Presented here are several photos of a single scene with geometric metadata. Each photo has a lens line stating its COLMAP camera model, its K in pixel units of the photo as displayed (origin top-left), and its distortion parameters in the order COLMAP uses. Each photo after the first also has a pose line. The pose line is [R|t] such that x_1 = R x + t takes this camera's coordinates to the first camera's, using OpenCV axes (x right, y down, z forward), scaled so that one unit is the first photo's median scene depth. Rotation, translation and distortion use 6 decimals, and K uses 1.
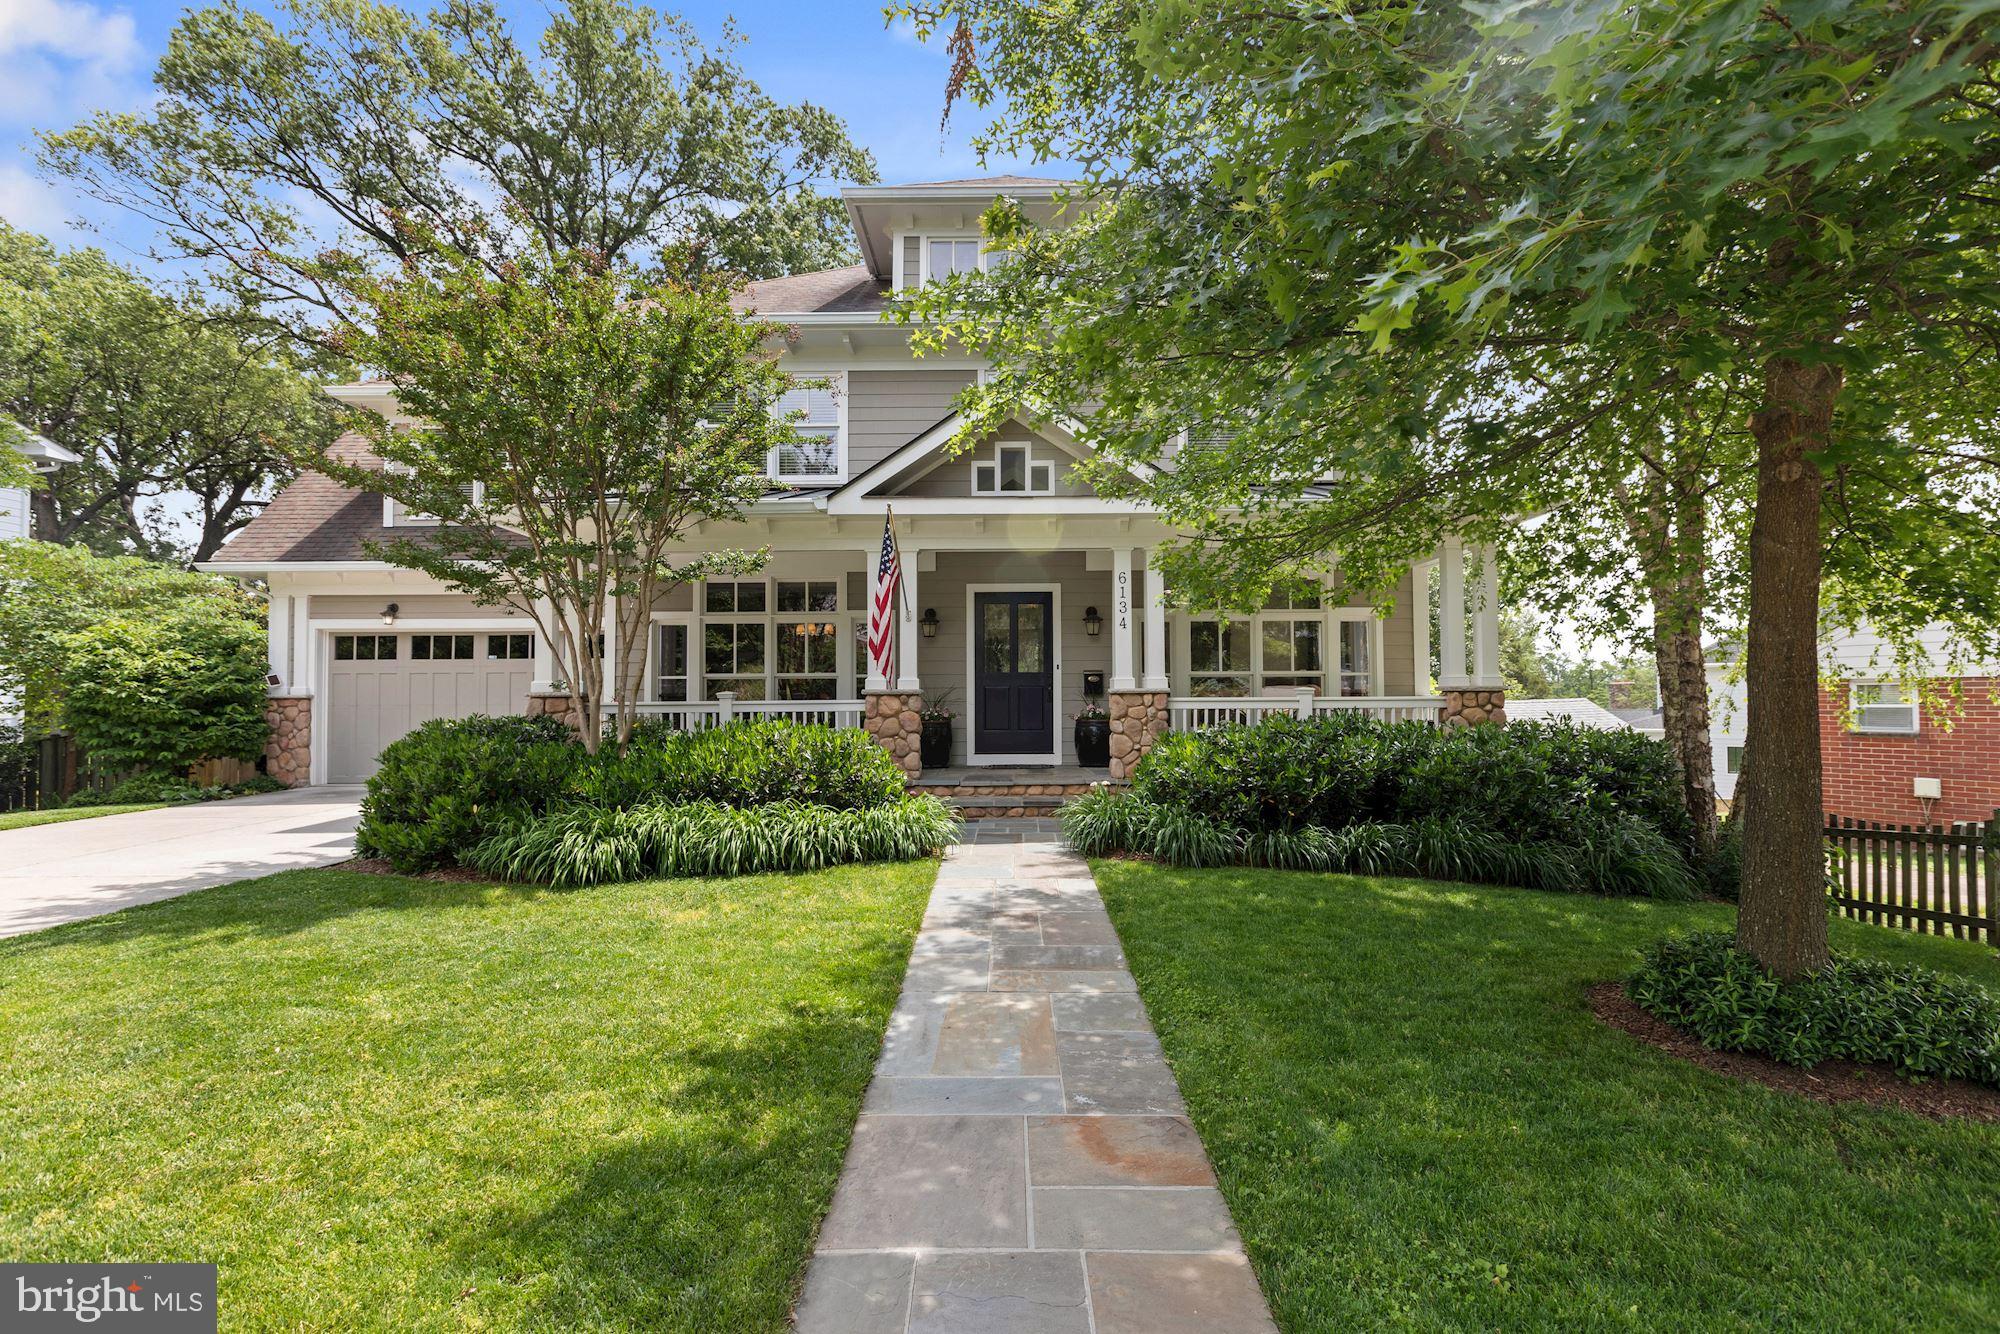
lens RADIAL K [[952.1, 0, 1000.0], [0, 952.1, 667.0], [0, 0, 1]] dist [-0.000995, -0.000023]
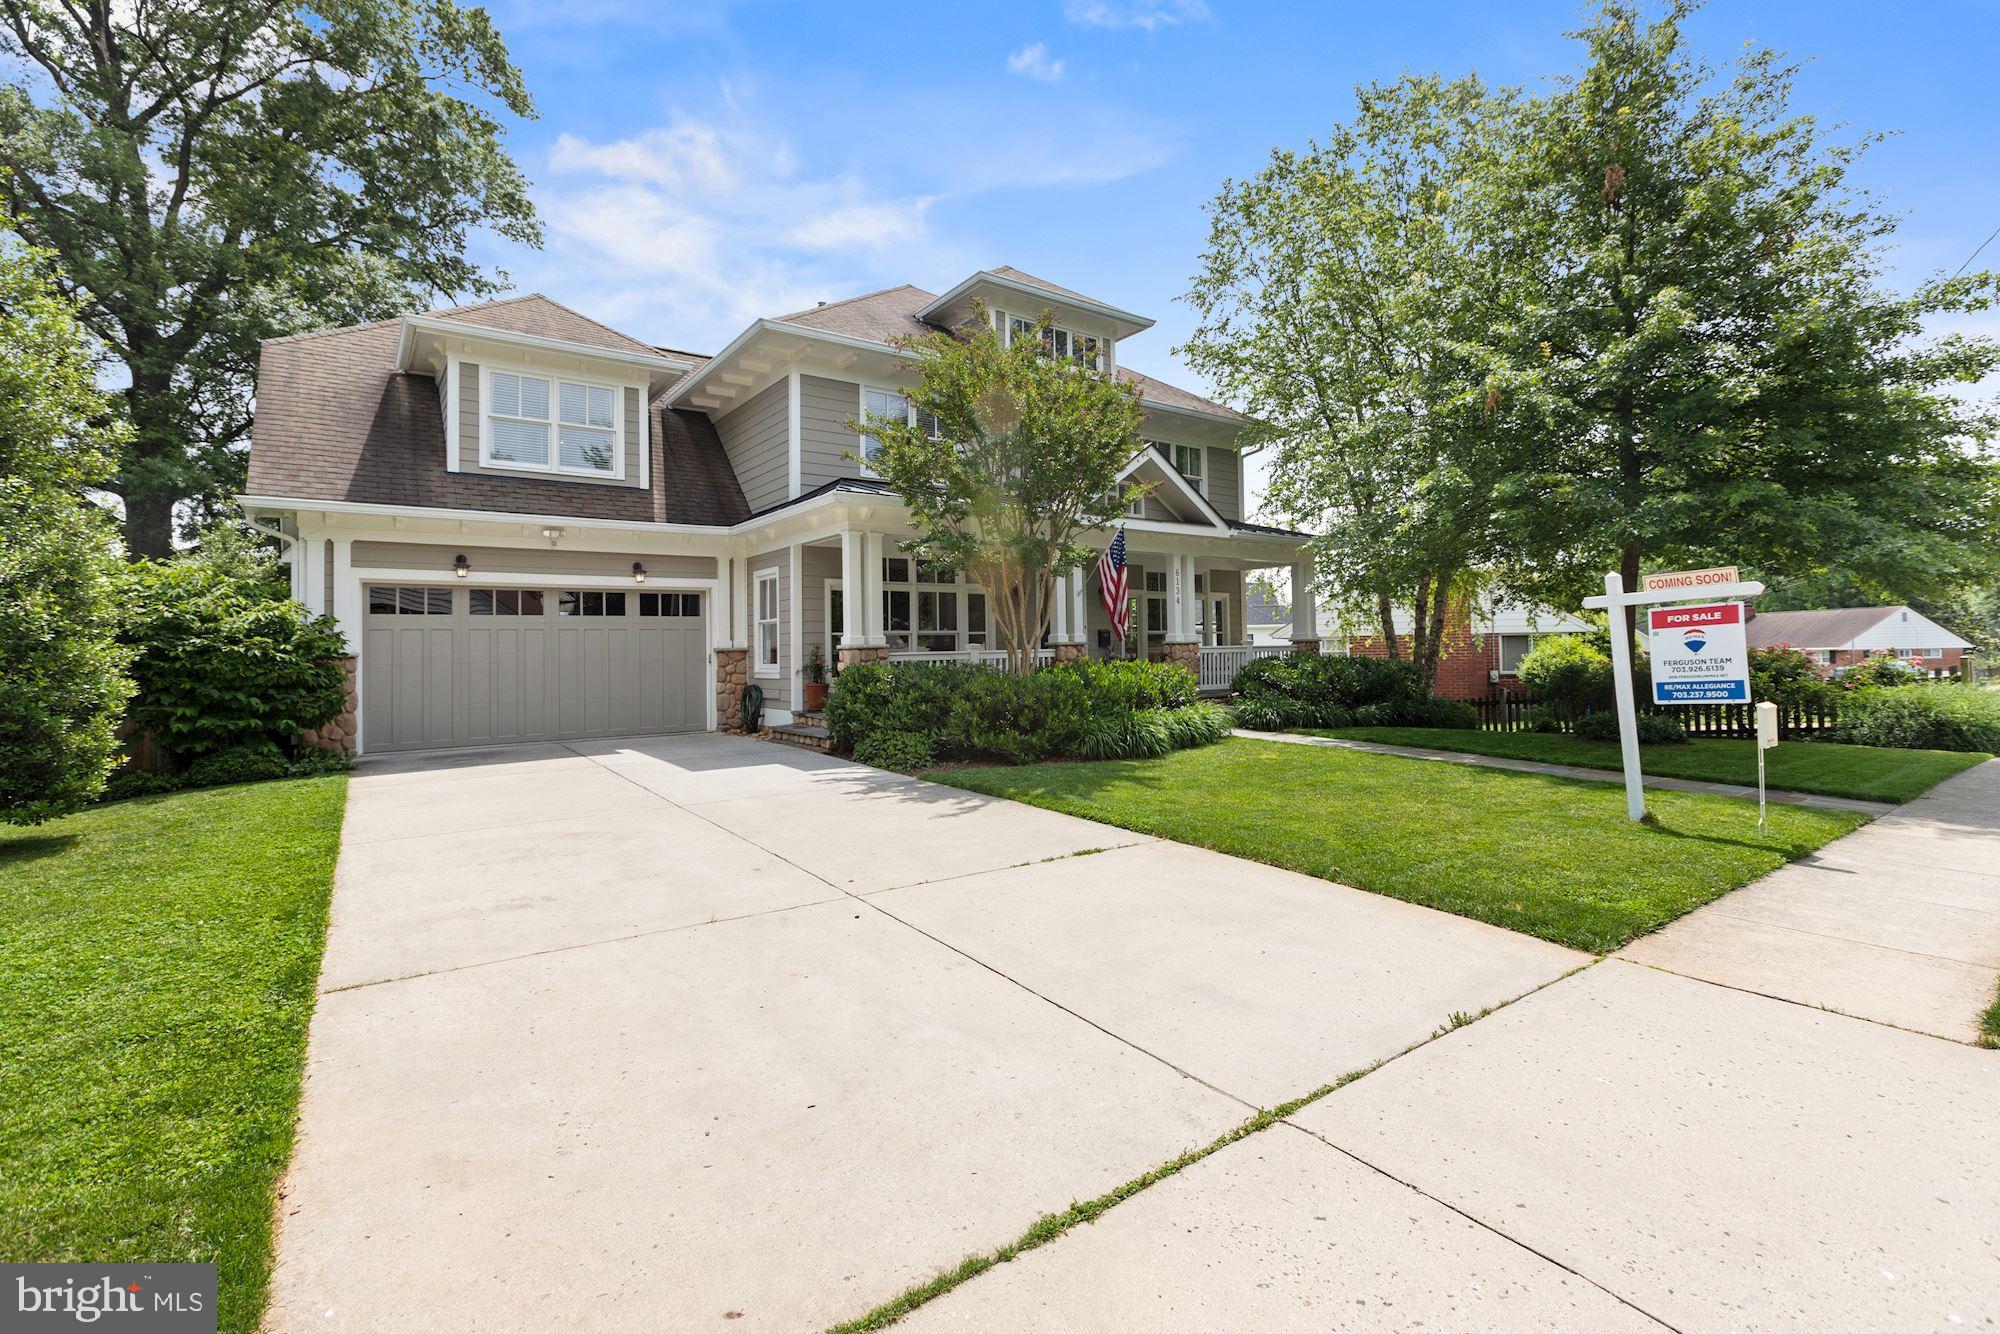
lens RADIAL K [[952.1, 0, 1000.0], [0, 952.1, 667.0], [0, 0, 1]] dist [-0.000995, -0.000023]
pose [[0.786730, -0.019935, 0.616975, -0.873943], [-0.006023, 0.999183, 0.039963, 0.003601], [-0.617268, -0.035156, 0.785967, -0.071784]]
